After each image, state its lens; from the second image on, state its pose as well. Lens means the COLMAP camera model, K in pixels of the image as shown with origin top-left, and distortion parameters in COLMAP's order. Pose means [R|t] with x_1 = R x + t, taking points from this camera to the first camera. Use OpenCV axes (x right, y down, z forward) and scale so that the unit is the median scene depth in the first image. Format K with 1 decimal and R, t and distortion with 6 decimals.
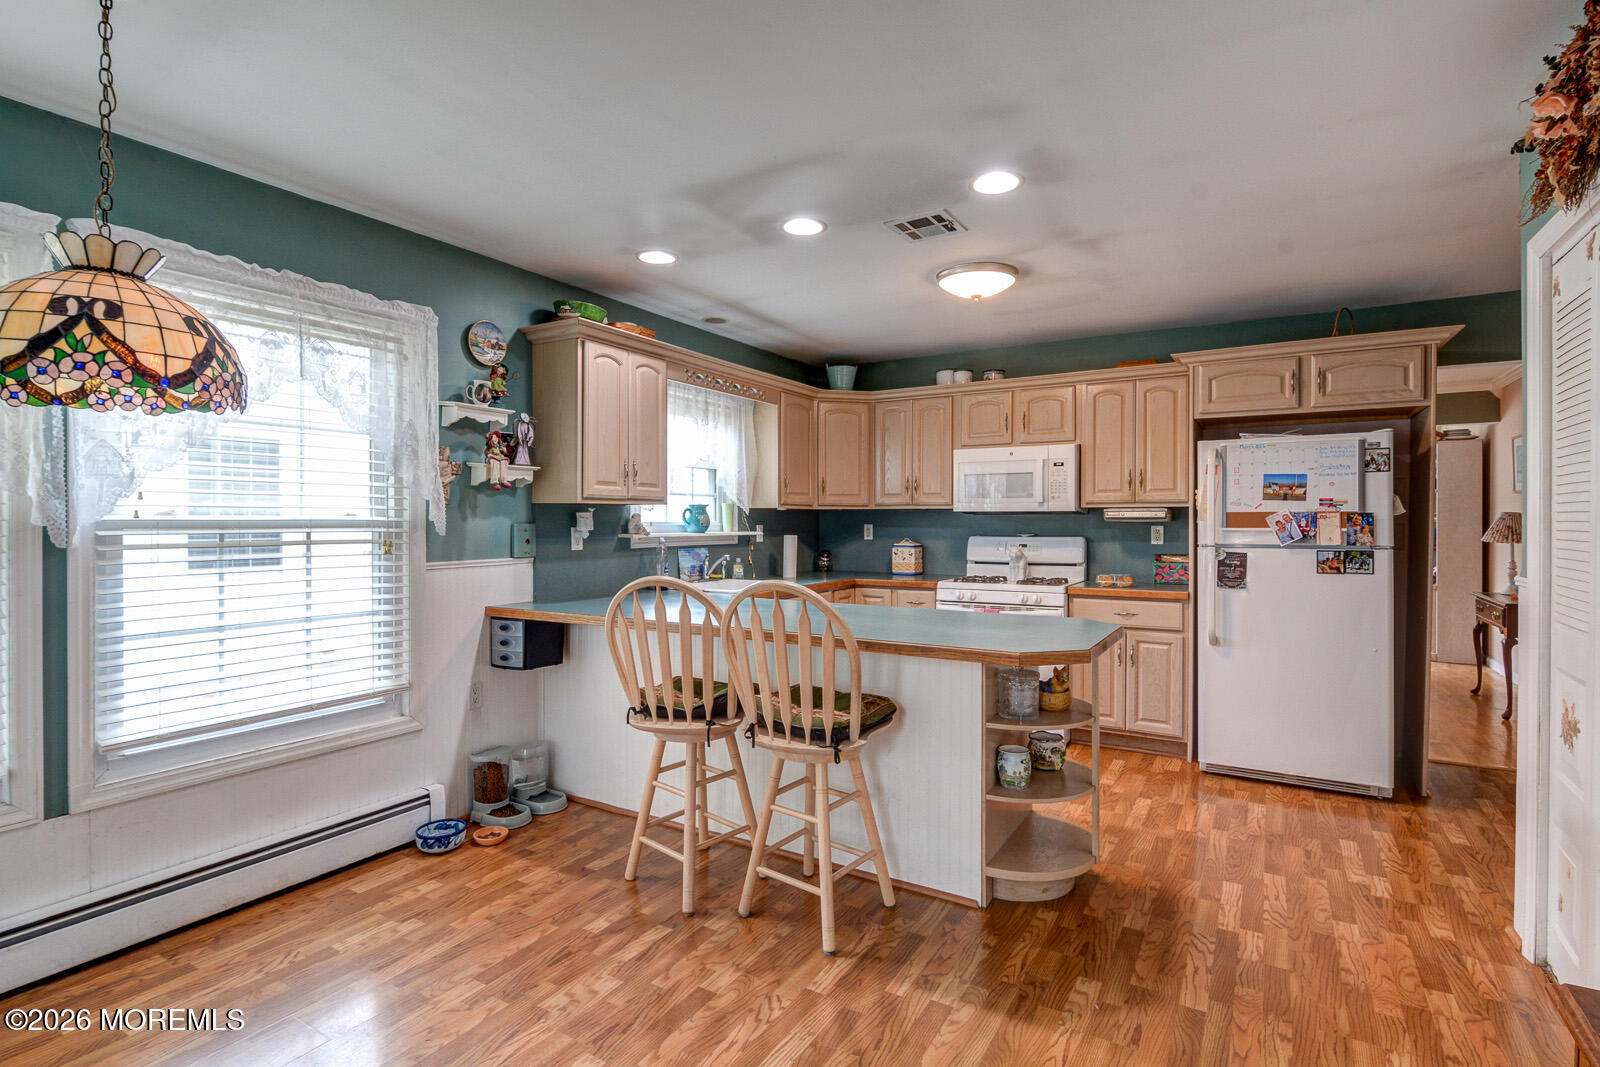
lens RADIAL K [[778.5, 0, 796.7], [0, 778.5, 523.2], [0, 0, 1]] dist [0.001622, -0.010069]
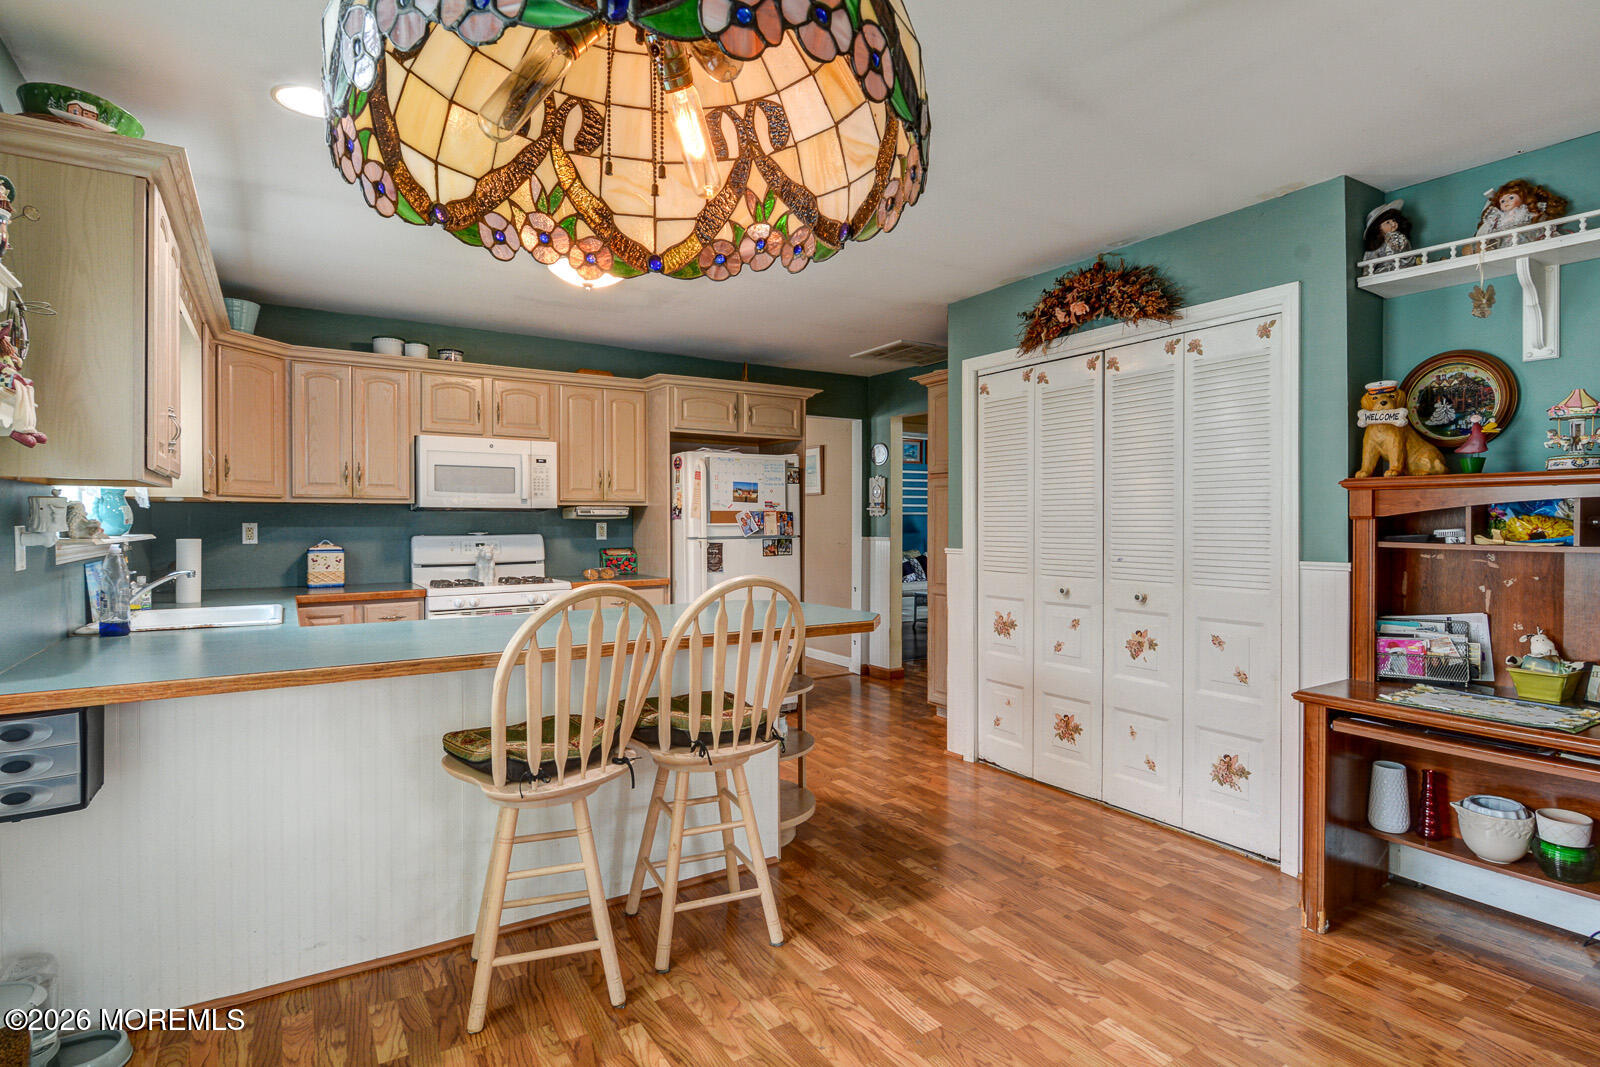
lens RADIAL K [[793.9, 0, 787.3], [0, 793.9, 532.0], [0, 0, 1]] dist [0.002160, -0.012008]
pose [[0.456580, -0.013735, 0.889576, -0.535362], [0.004600, 0.999904, 0.013077, 0.004054], [-0.889670, -0.001878, 0.456600, 0.325318]]
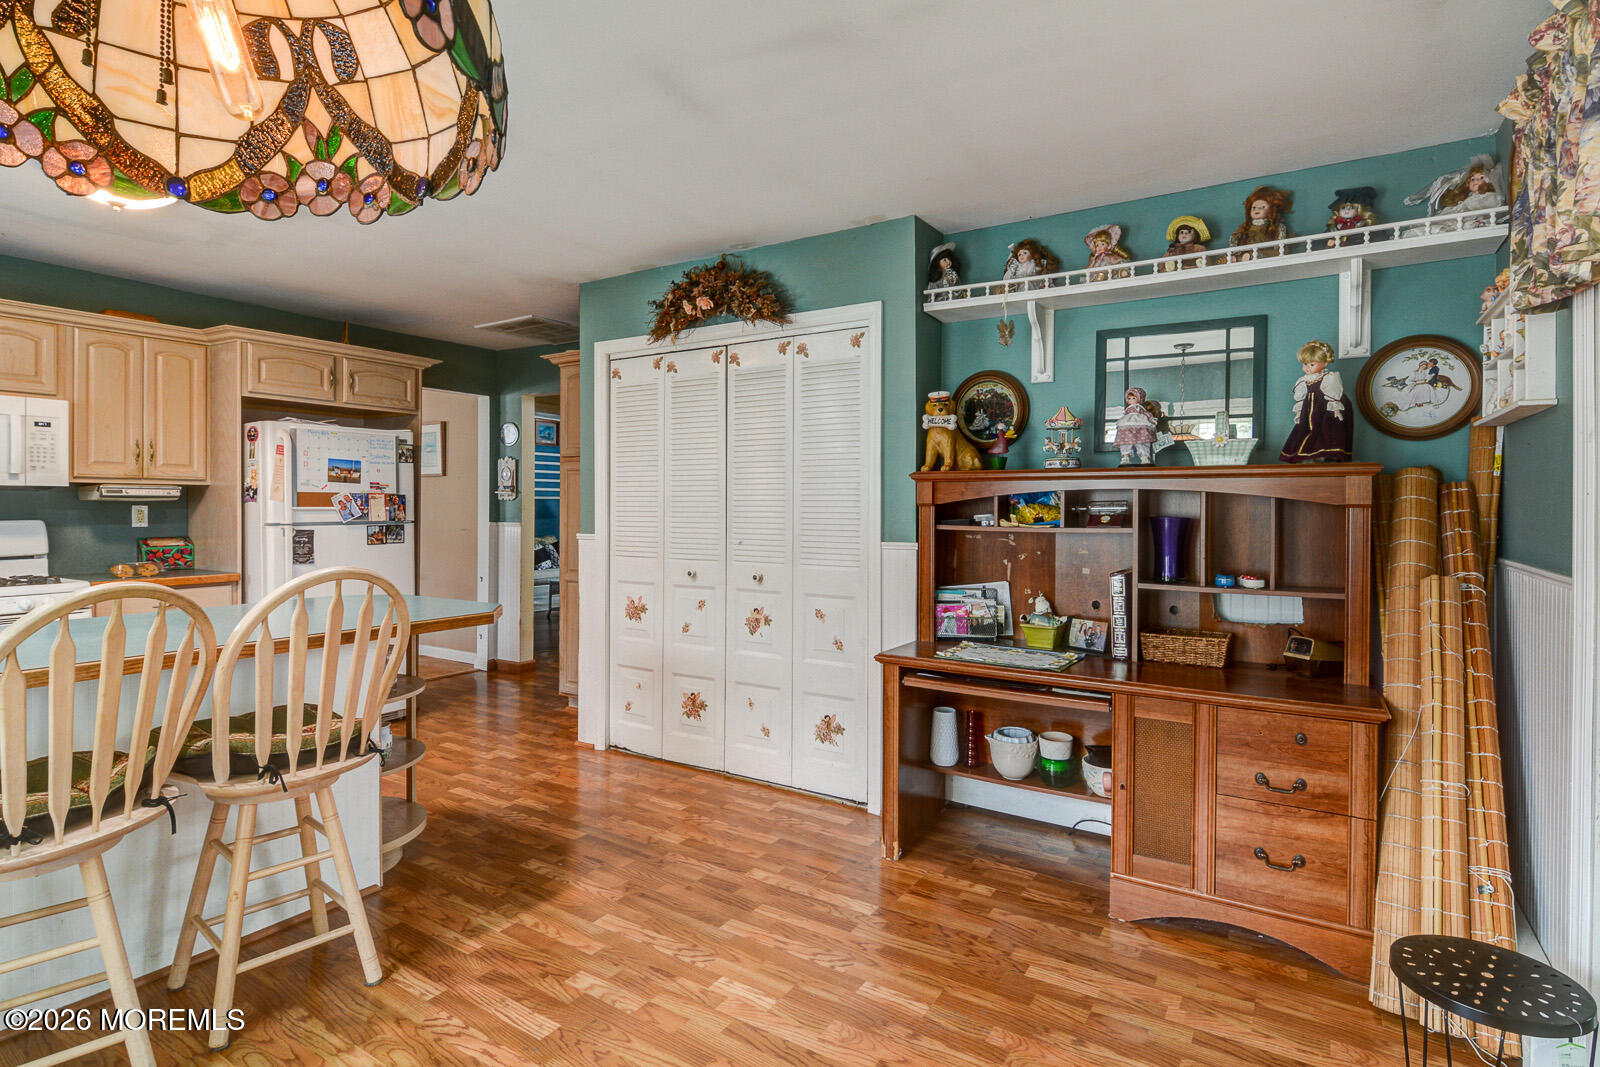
lens RADIAL K [[802.8, 0, 792.4], [0, 802.8, 515.7], [0, 0, 1]] dist [0.000122, -0.011476]
pose [[0.028911, -0.011977, 0.999510, -0.531253], [-0.000970, 0.999927, 0.012010, 0.004342], [-0.999582, -0.001317, 0.028898, 0.309870]]
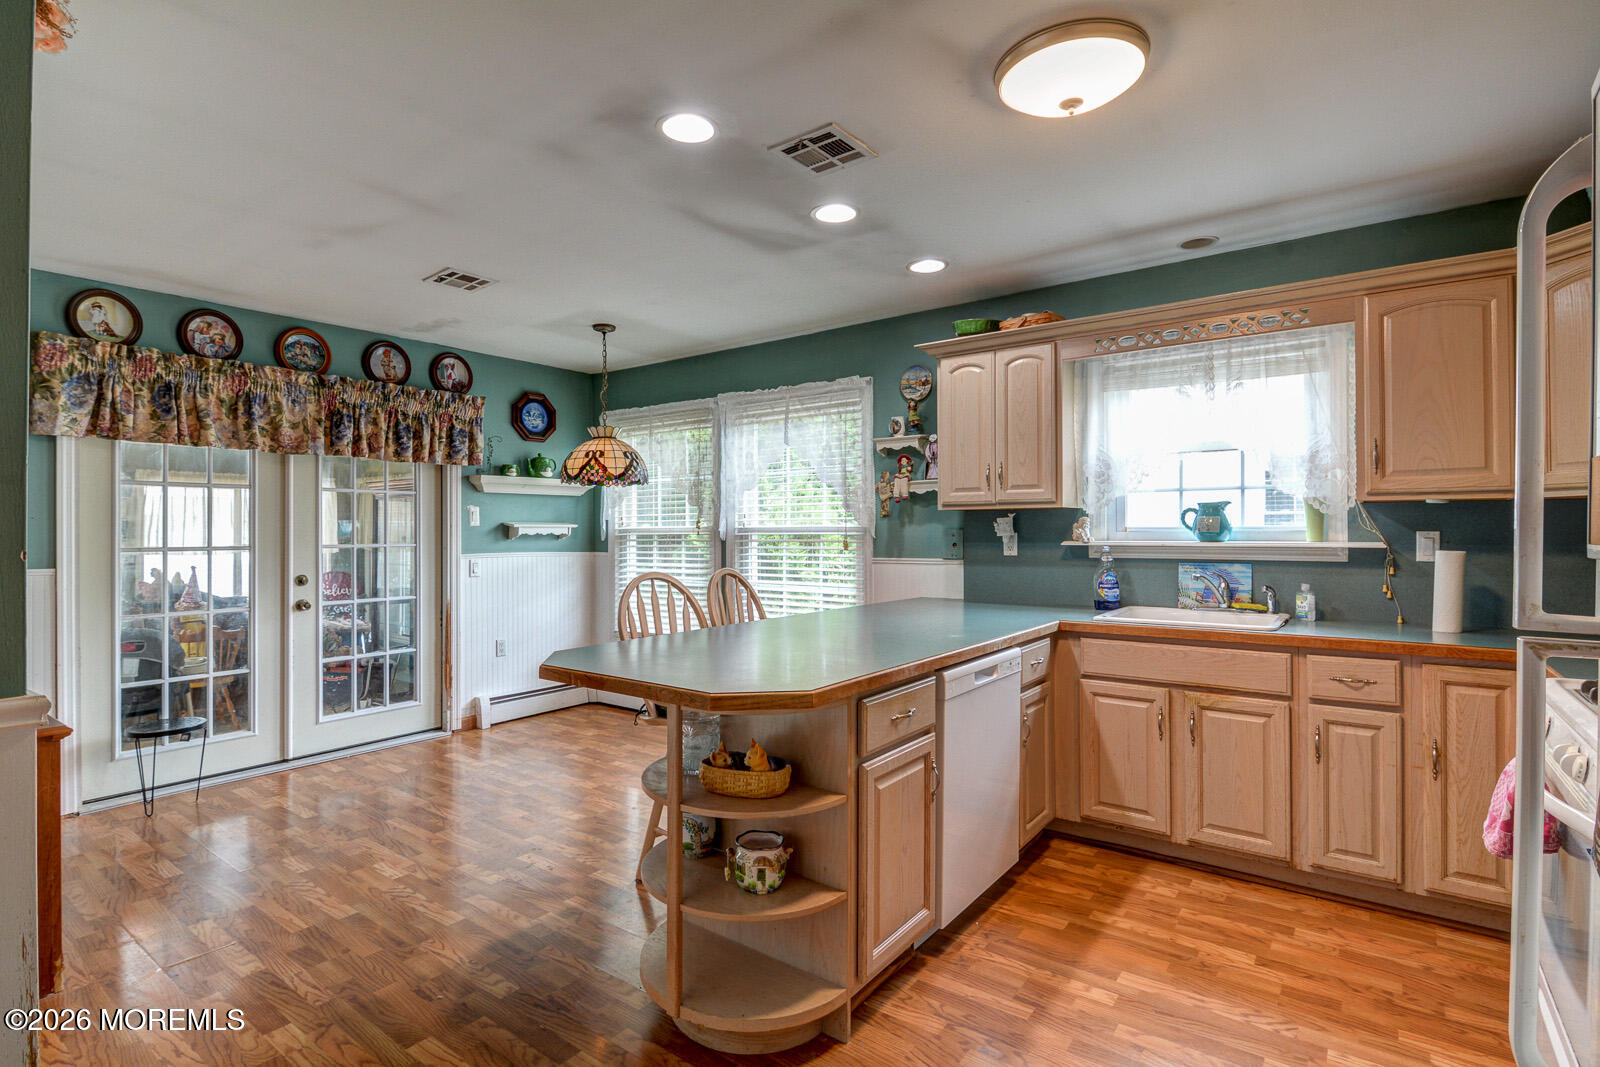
lens RADIAL K [[778.5, 0, 796.7], [0, 778.5, 523.2], [0, 0, 1]] dist [0.001622, -0.010069]
pose [[-0.108147, -0.004767, -0.994124, 0.775410], [0.004336, 0.999977, -0.005267, -0.003039], [0.994125, -0.004880, -0.108123, 0.863547]]
